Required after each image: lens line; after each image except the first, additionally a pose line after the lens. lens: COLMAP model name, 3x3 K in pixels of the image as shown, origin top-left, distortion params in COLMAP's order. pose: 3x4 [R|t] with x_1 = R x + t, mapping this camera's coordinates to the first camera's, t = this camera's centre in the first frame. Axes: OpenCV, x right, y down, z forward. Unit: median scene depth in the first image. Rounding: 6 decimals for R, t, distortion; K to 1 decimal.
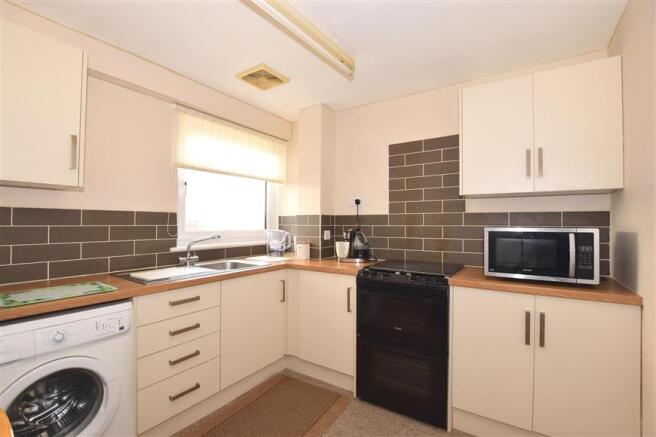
lens RADIAL K [[296.2, 0, 322.6], [0, 296.2, 219.5], [0, 0, 1]] dist [-0.003006, -0.000525]
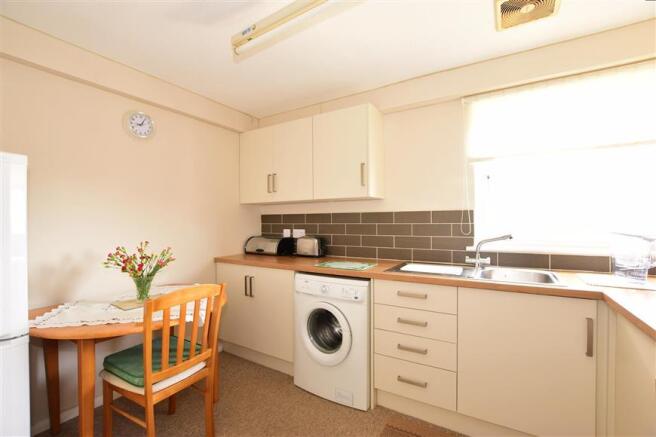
lens RADIAL K [[296.2, 0, 332.7], [0, 296.2, 222.5], [0, 0, 1]] dist [-0.003006, -0.000525]
pose [[0.073989, -0.001071, -0.997258, 0.428081], [0.017262, 0.999851, 0.000207, 0.008349], [0.997110, -0.017230, 0.073997, 0.493229]]
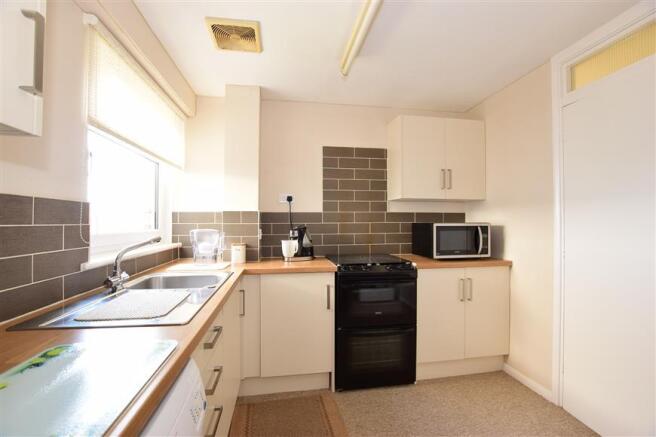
lens RADIAL K [[296.2, 0, 322.3], [0, 296.2, 219.7], [0, 0, 1]] dist [-0.003006, -0.000525]
pose [[0.733049, 0.001111, 0.680175, -0.565060], [-0.005464, 0.999976, 0.004255, 0.005104], [-0.680154, -0.006836, 0.733037, 0.262276]]
